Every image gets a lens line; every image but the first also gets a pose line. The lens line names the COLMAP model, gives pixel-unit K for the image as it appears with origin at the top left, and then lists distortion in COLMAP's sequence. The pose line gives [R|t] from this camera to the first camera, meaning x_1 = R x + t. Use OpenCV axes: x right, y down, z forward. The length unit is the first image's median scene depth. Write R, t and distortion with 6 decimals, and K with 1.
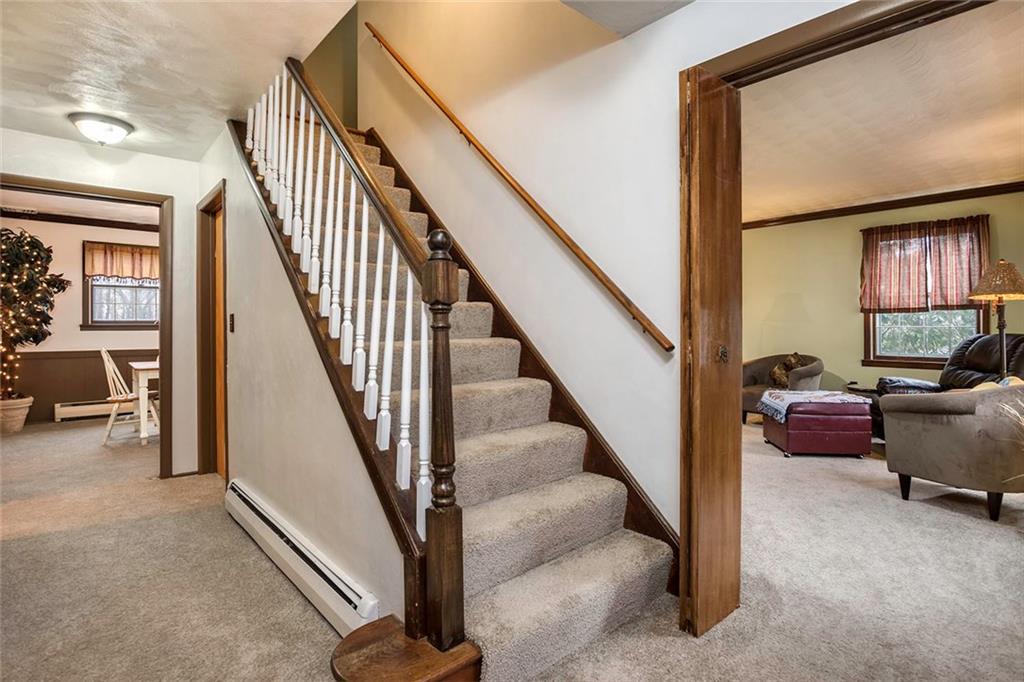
lens RADIAL K [[465.9, 0, 505.4], [0, 465.9, 337.3], [0, 0, 1]] dist [-0.008505, -0.000178]
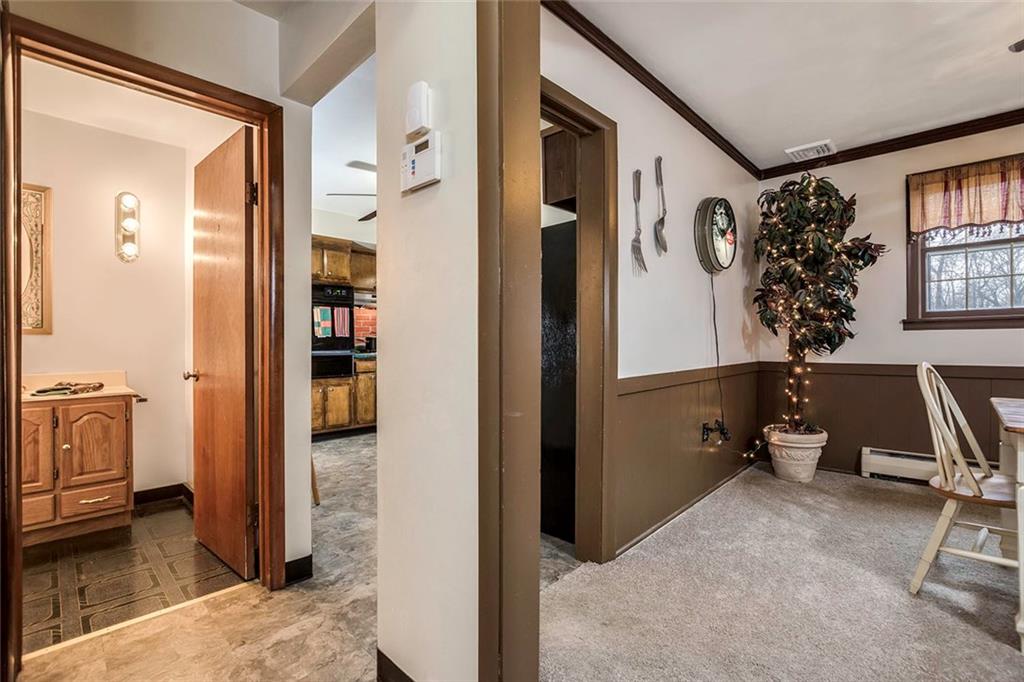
lens RADIAL K [[465.9, 0, 510.2], [0, 465.9, 346.5], [0, 0, 1]] dist [-0.008505, -0.000178]
pose [[0.066866, -0.001081, -0.997761, -0.403369], [-0.005841, 0.999982, -0.001475, 0.012085], [0.997745, 0.005926, 0.066859, 0.511145]]
